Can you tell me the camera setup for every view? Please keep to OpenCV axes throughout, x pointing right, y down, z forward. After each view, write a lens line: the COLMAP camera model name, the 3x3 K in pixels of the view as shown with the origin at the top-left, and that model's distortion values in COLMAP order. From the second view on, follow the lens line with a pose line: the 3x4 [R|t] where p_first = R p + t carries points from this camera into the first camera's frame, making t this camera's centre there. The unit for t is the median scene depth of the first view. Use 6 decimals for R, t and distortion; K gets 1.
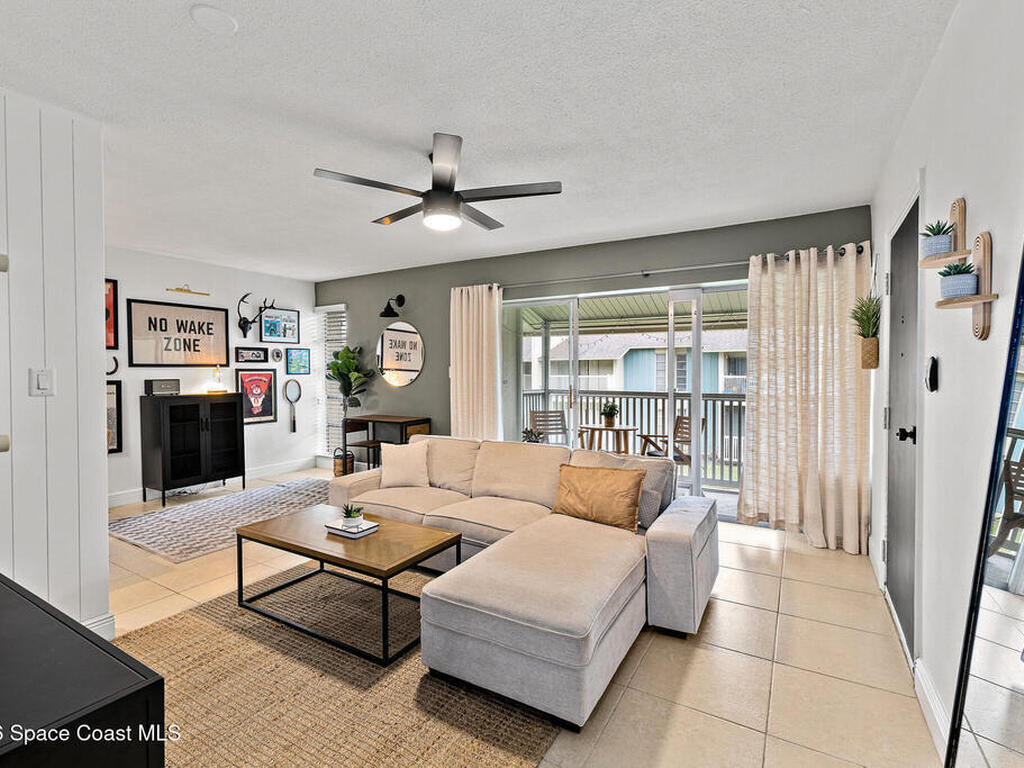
lens RADIAL K [[485.5, 0, 516.5], [0, 485.5, 383.1], [0, 0, 1]] dist [0.003339, 0.000039]
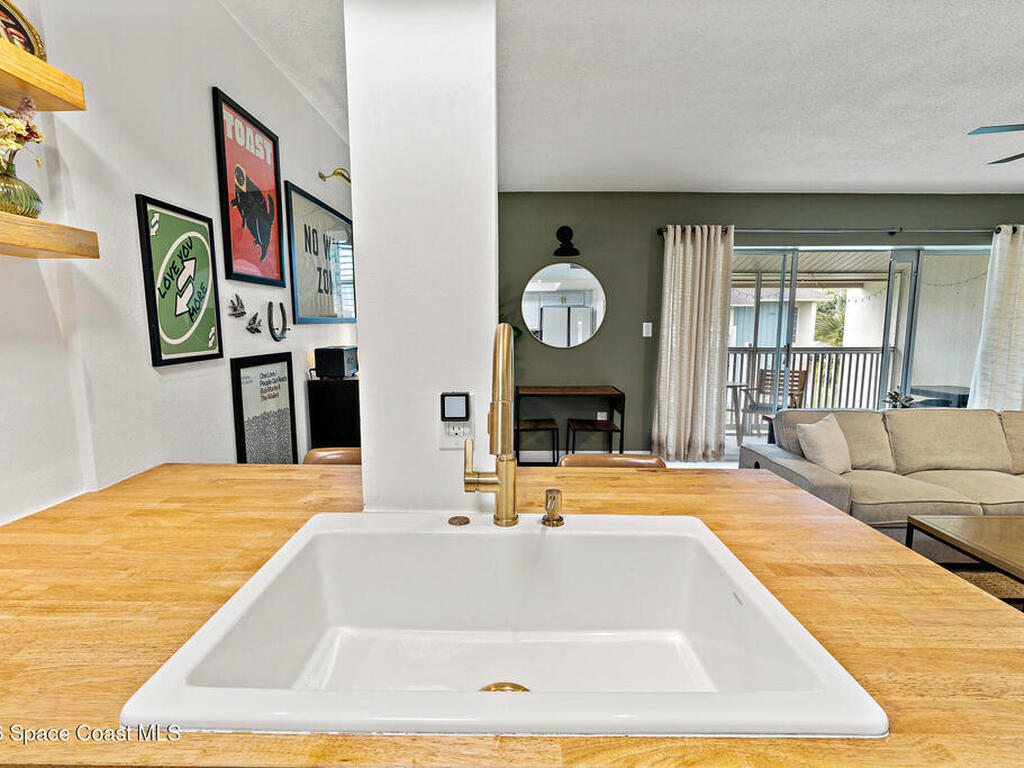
lens RADIAL K [[485.5, 0, 516.5], [0, 485.5, 383.1], [0, 0, 1]] dist [0.003339, 0.000039]
pose [[0.868641, -0.059358, 0.491873, -0.761373], [0.010716, 0.994816, 0.101127, -0.018877], [-0.495325, -0.082572, 0.864774, 0.407286]]
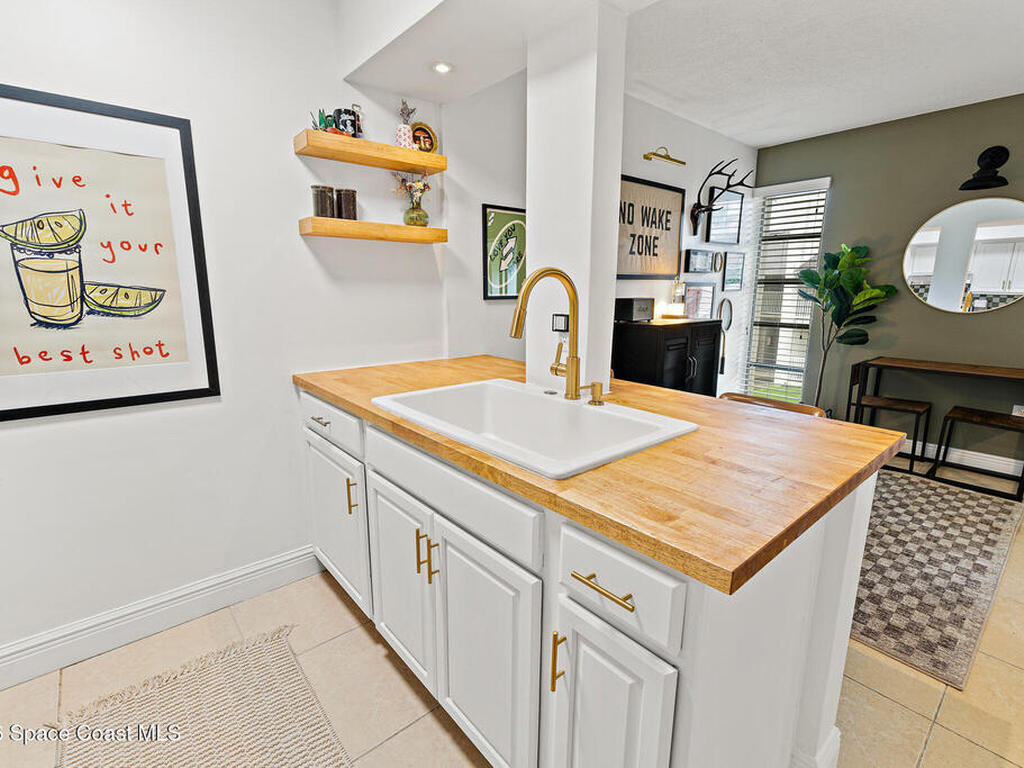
lens RADIAL K [[485.5, 0, 516.5], [0, 485.5, 383.1], [0, 0, 1]] dist [0.003339, 0.000039]
pose [[0.946424, 0.066987, -0.315903, -0.615145], [-0.012154, 0.984944, 0.172445, -0.005279], [0.322699, -0.159366, 0.932989, 0.284638]]
